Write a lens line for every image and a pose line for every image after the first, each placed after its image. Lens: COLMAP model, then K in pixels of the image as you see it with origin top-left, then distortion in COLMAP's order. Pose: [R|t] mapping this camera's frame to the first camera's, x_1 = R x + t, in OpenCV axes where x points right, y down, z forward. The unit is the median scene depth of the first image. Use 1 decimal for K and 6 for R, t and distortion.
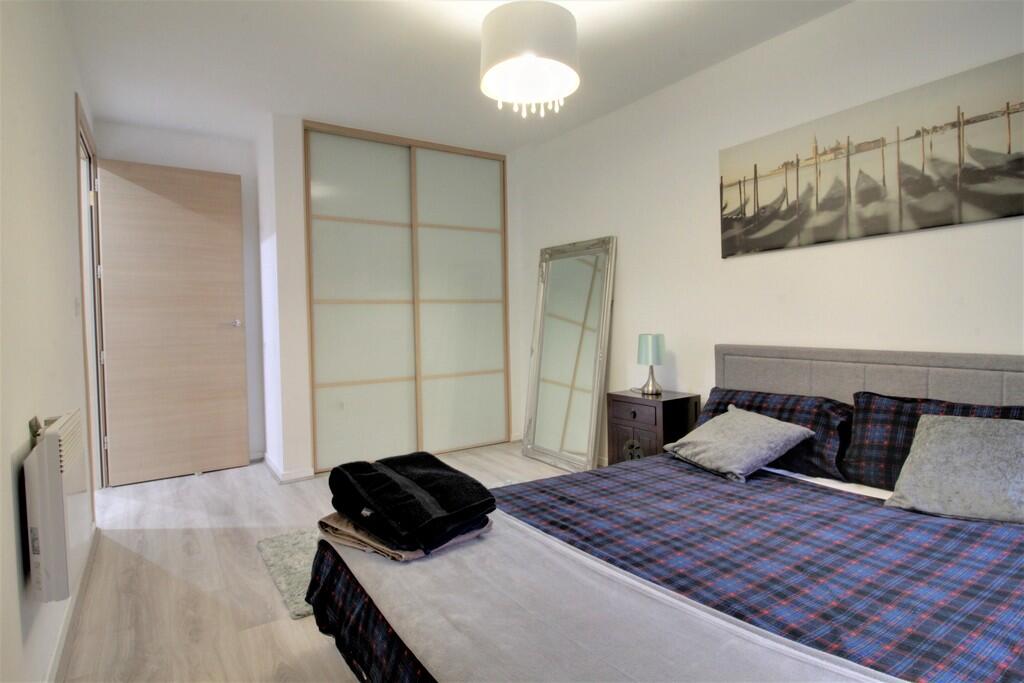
lens RADIAL K [[533.1, 0, 513.3], [0, 533.1, 335.9], [0, 0, 1]] dist [-0.005840, -0.001716]
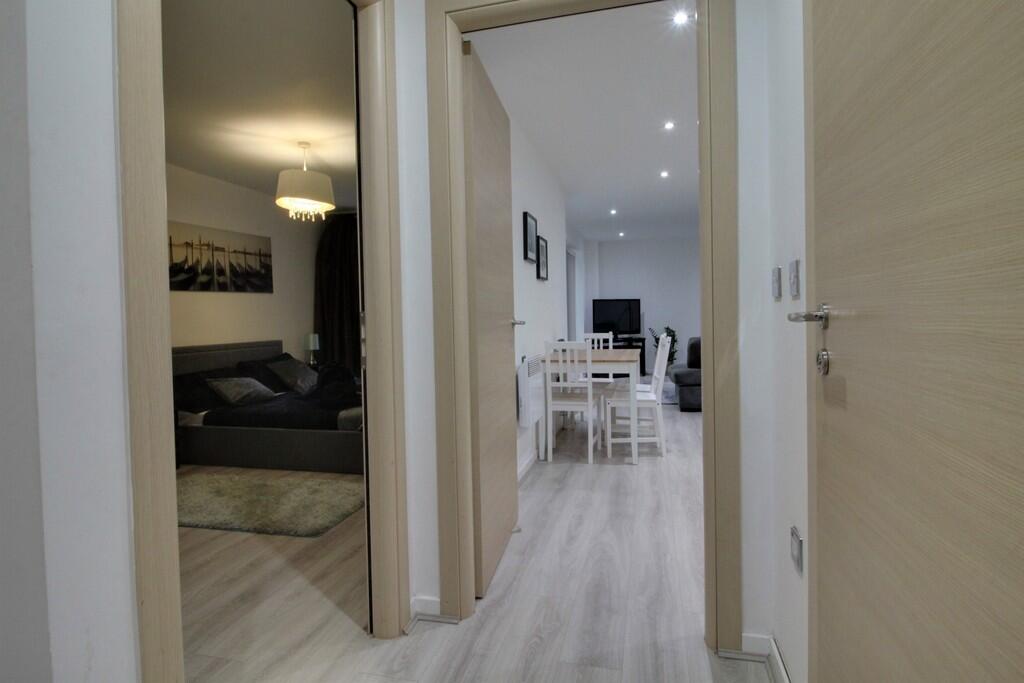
lens RADIAL K [[533.1, 0, 516.8], [0, 533.1, 328.2], [0, 0, 1]] dist [-0.005840, -0.001716]
pose [[-0.667656, 0.025082, 0.744048, -1.541630], [0.068563, 0.997256, 0.027906, -0.014692], [-0.741306, 0.069645, -0.667544, 1.397548]]
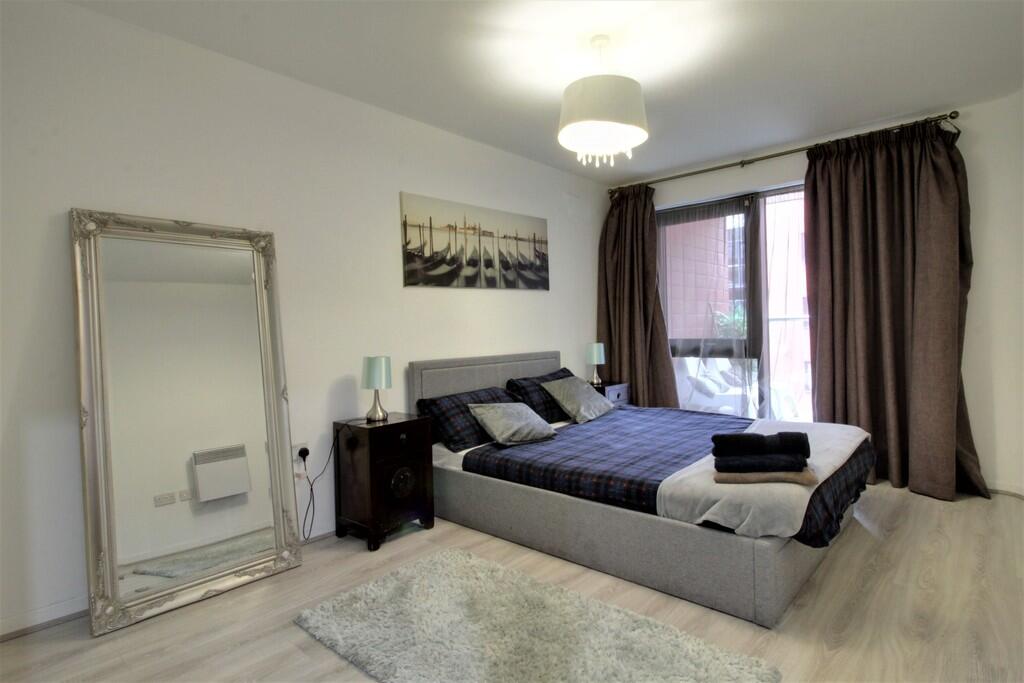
lens RADIAL K [[533.1, 0, 512.5], [0, 533.1, 337.9], [0, 0, 1]] dist [-0.005840, -0.001716]
pose [[-0.241682, 0.017182, 0.970203, -0.865107], [0.069449, 0.997585, -0.000366, -0.022577], [-0.967867, 0.067291, -0.242292, 1.204826]]
